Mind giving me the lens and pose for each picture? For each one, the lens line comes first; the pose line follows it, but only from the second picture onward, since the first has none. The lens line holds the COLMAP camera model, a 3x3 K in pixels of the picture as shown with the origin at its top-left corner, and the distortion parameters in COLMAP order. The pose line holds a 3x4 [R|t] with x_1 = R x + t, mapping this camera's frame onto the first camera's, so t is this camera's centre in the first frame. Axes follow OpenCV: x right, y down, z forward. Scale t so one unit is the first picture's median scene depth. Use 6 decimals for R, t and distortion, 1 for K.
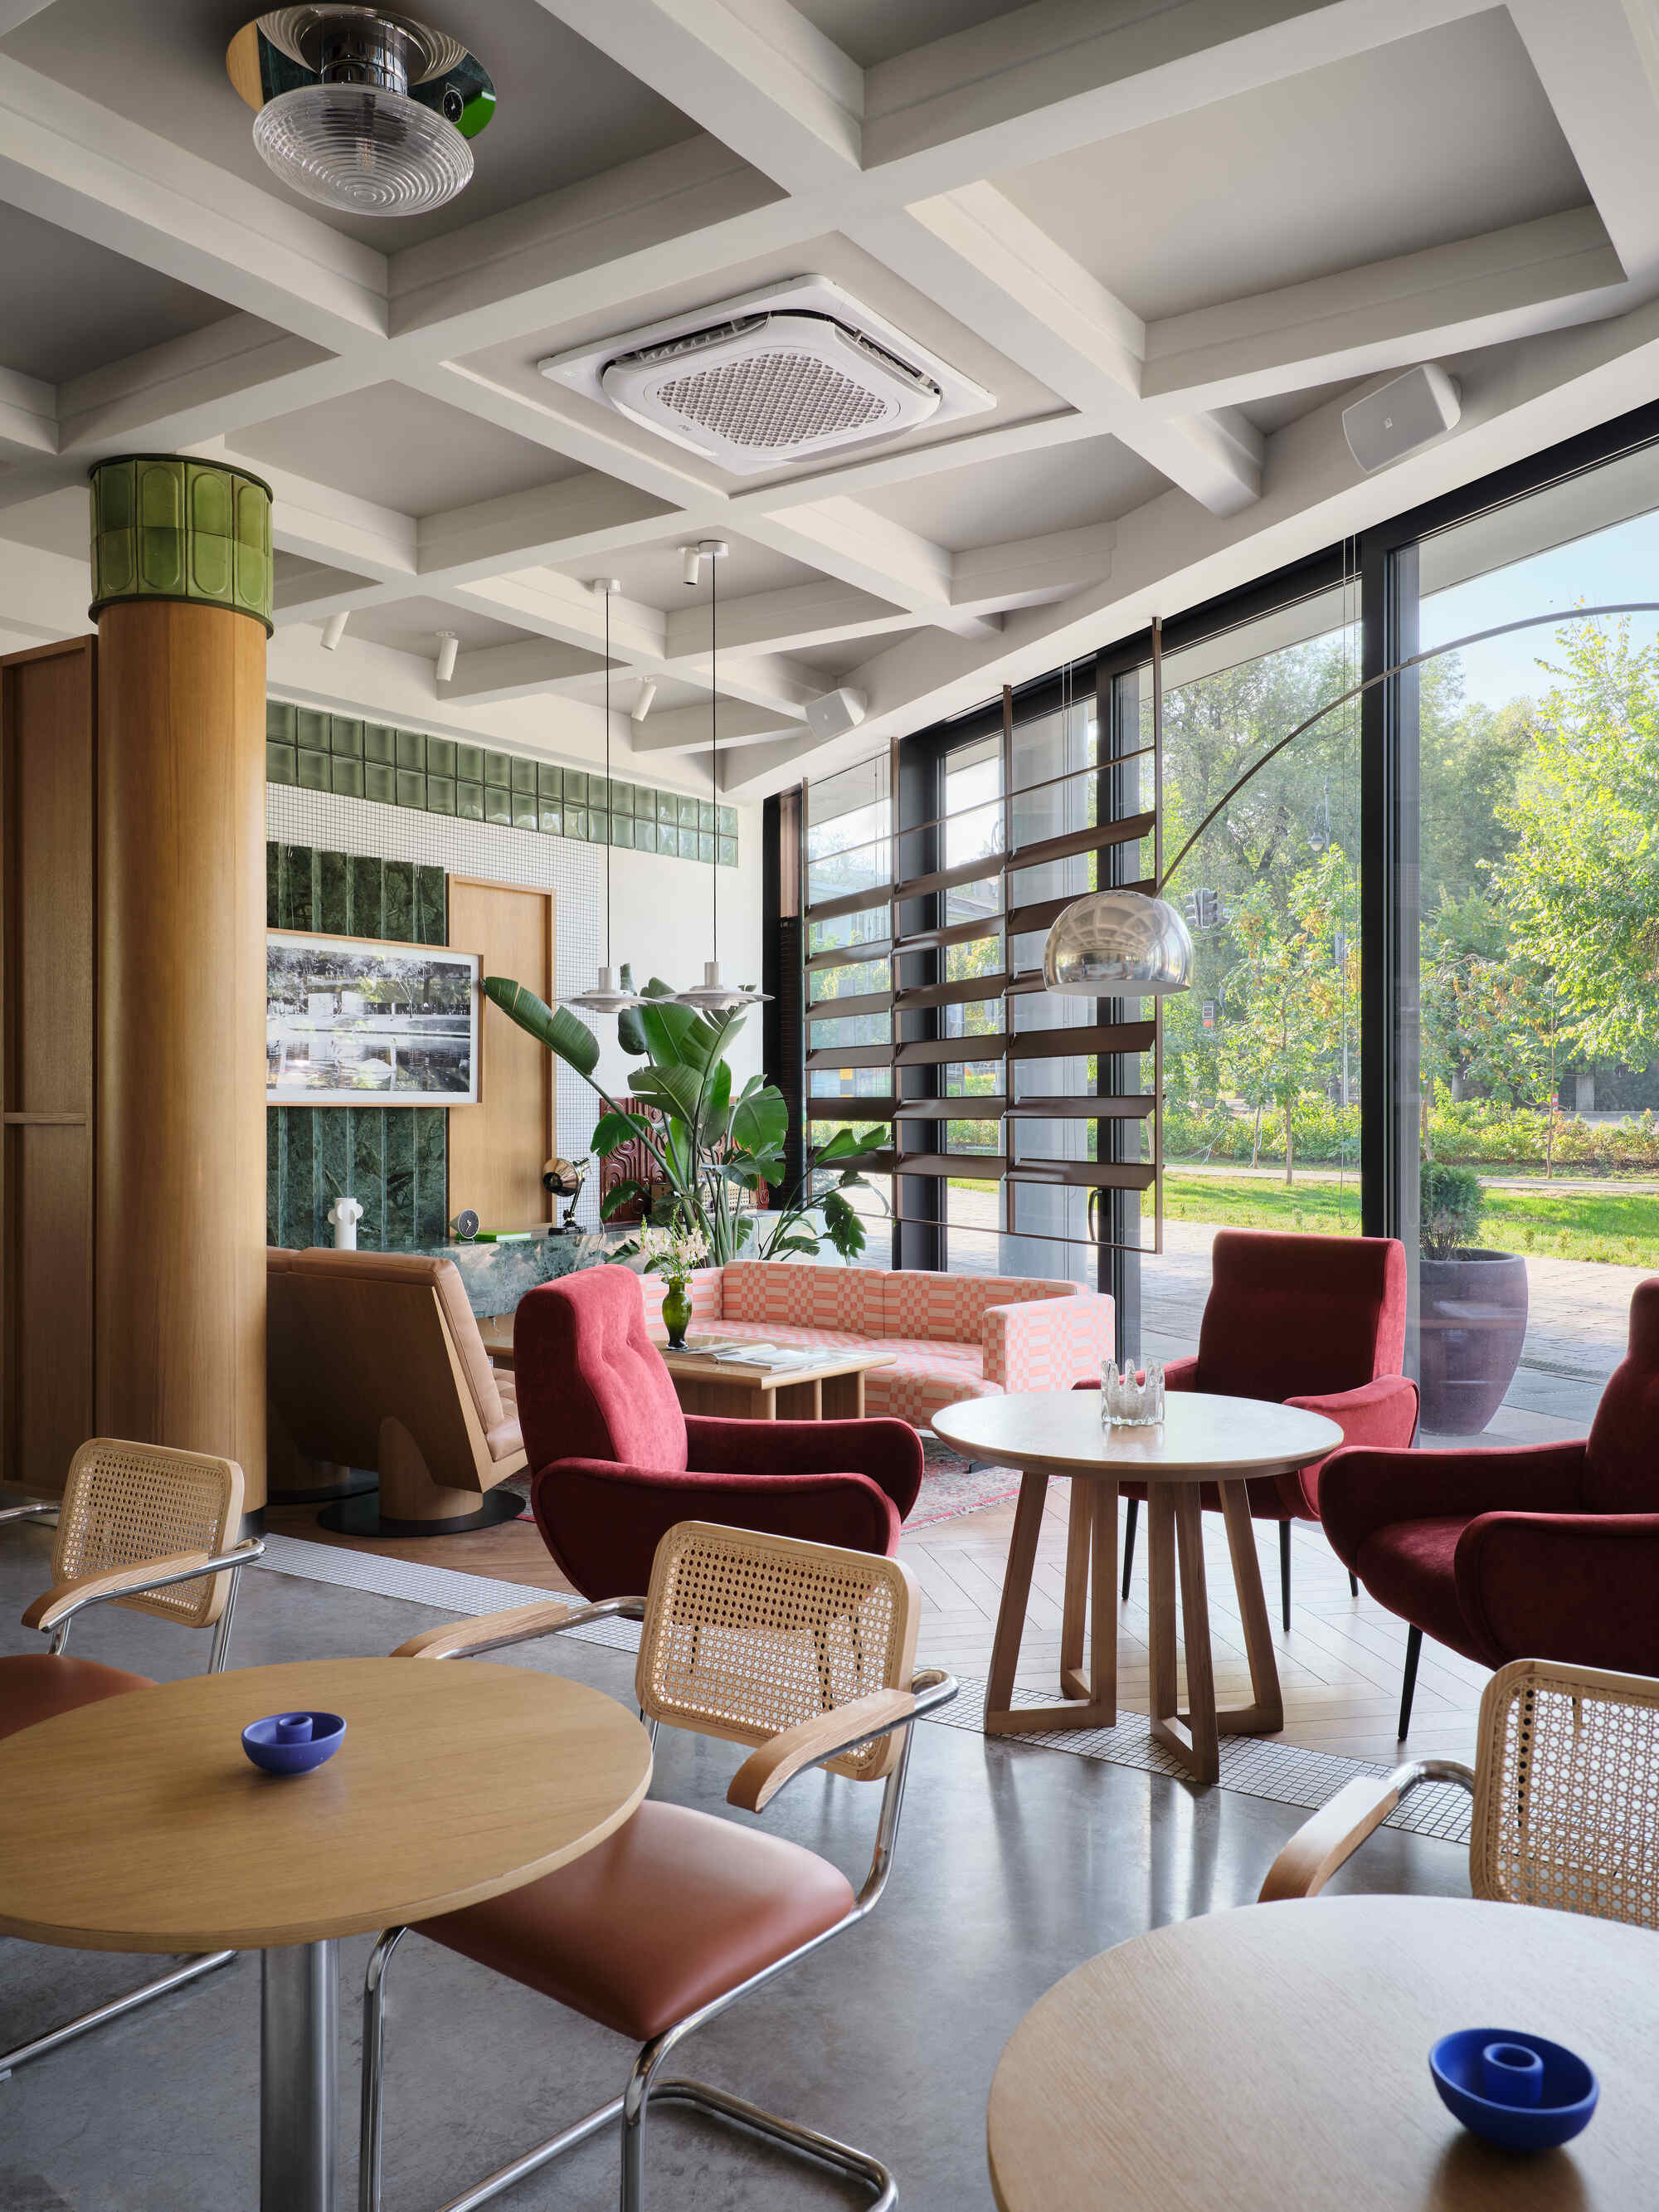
lens RADIAL K [[1747.0, 0, 829.5], [0, 1747.0, 1106.0], [0, 0, 1]] dist [0.008497, 0.004231]
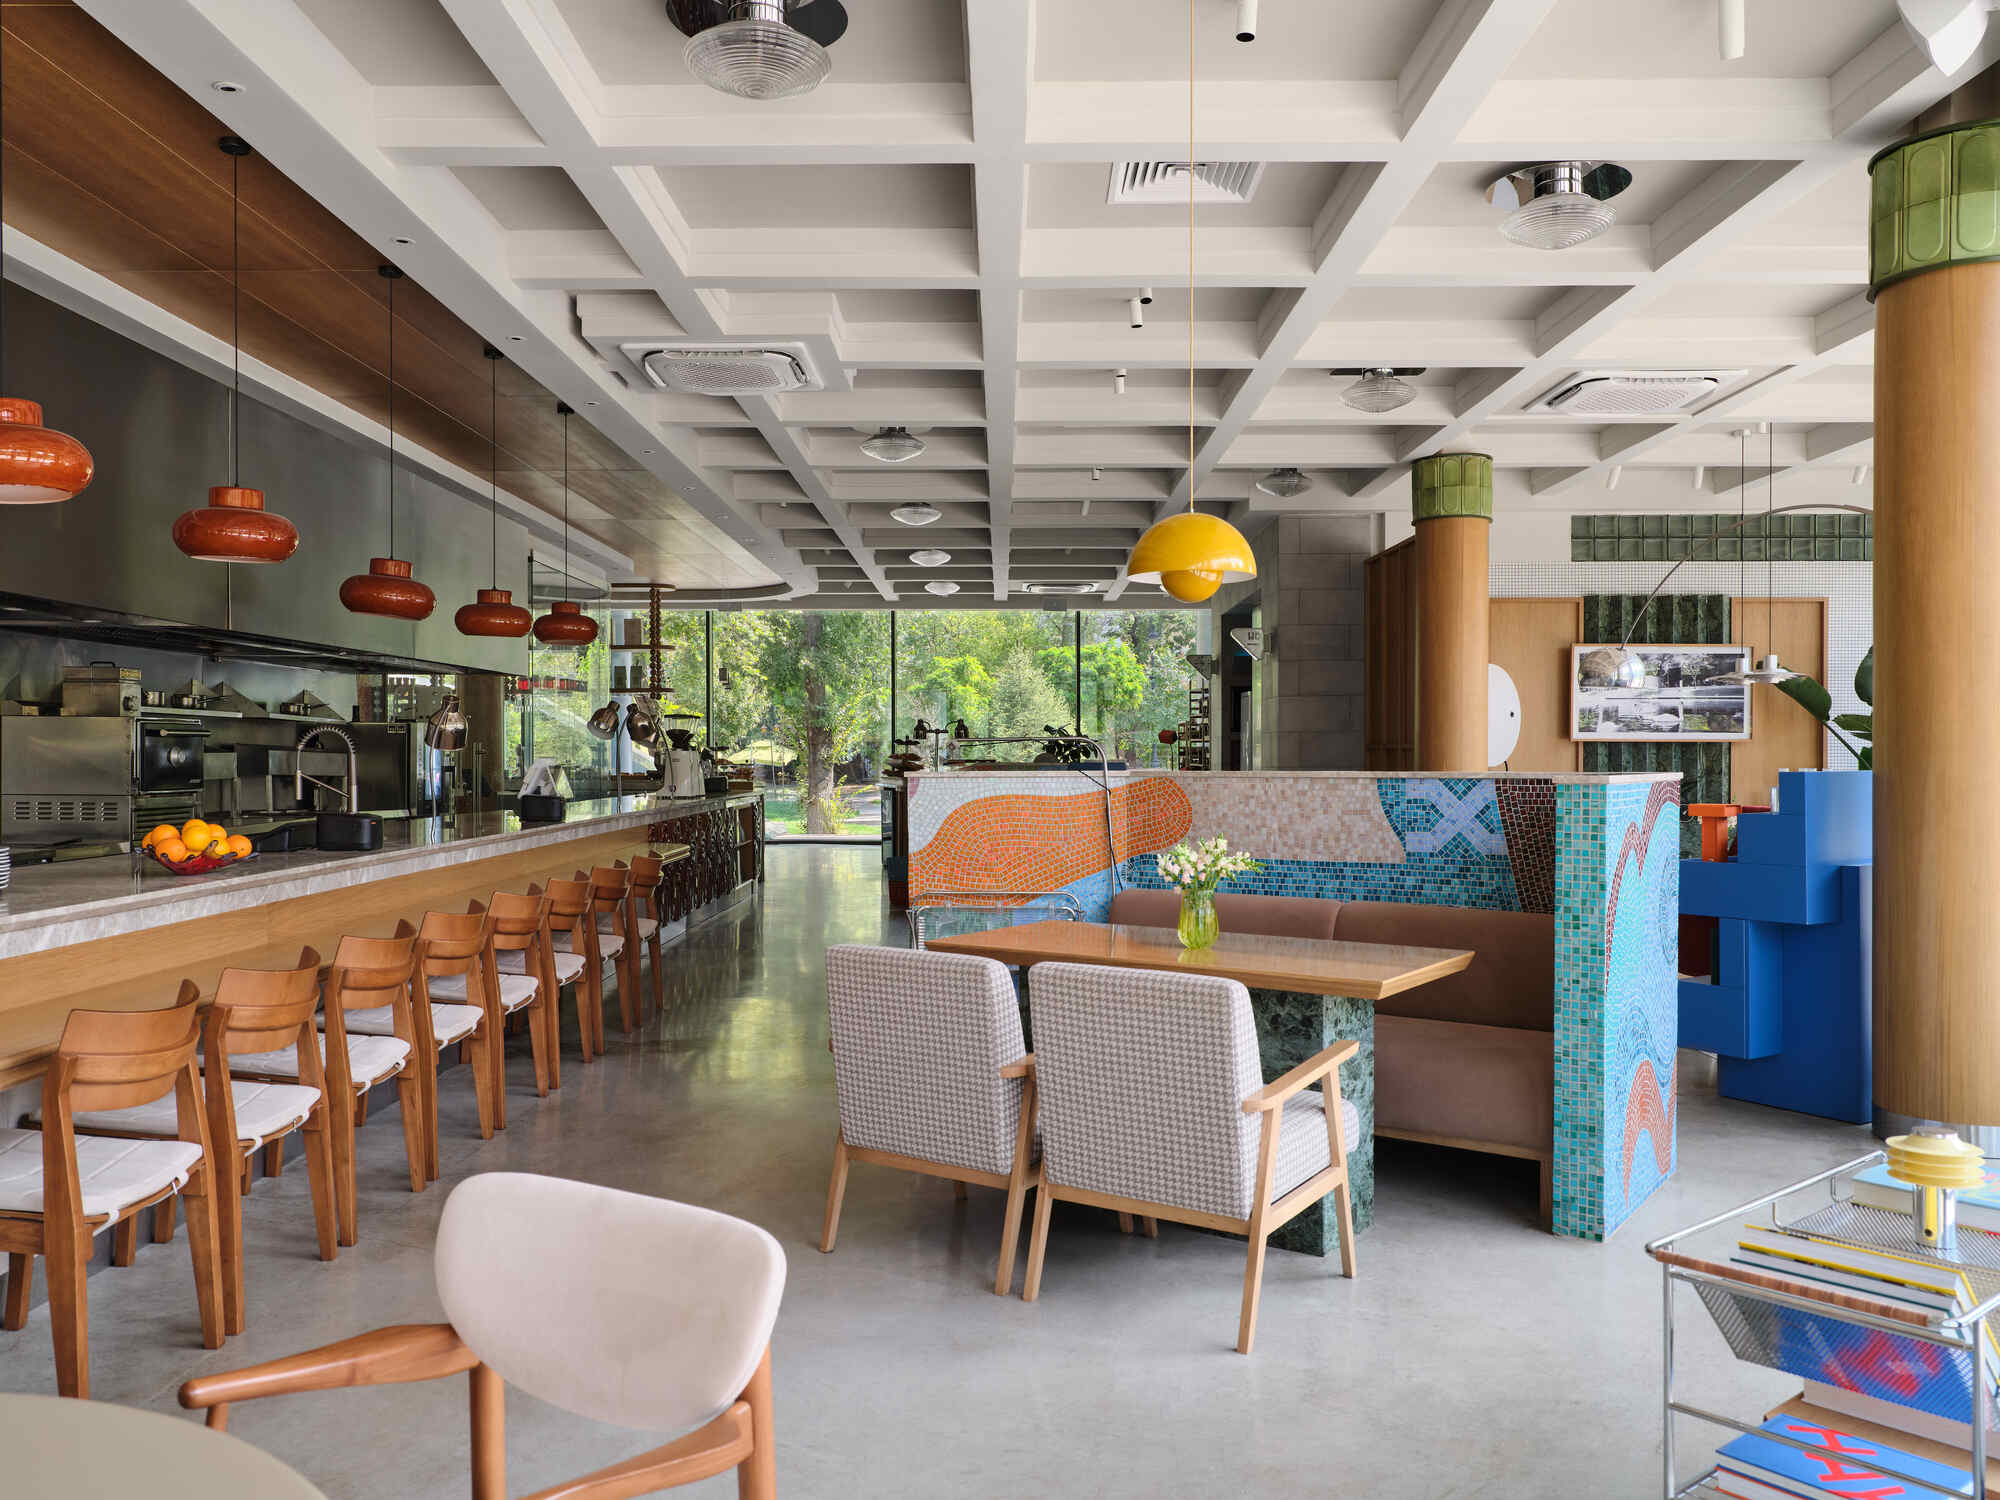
lens RADIAL K [[1415.9, 0, 998.3], [0, 1415.9, 766.0], [0, 0, 1]] dist [-0.022482, 0.000452]
pose [[0.554011, 0.008576, -0.832465, 0.521153], [0.002392, 0.999926, 0.011893, 0.005948], [0.832506, -0.008580, 0.553950, -0.304535]]
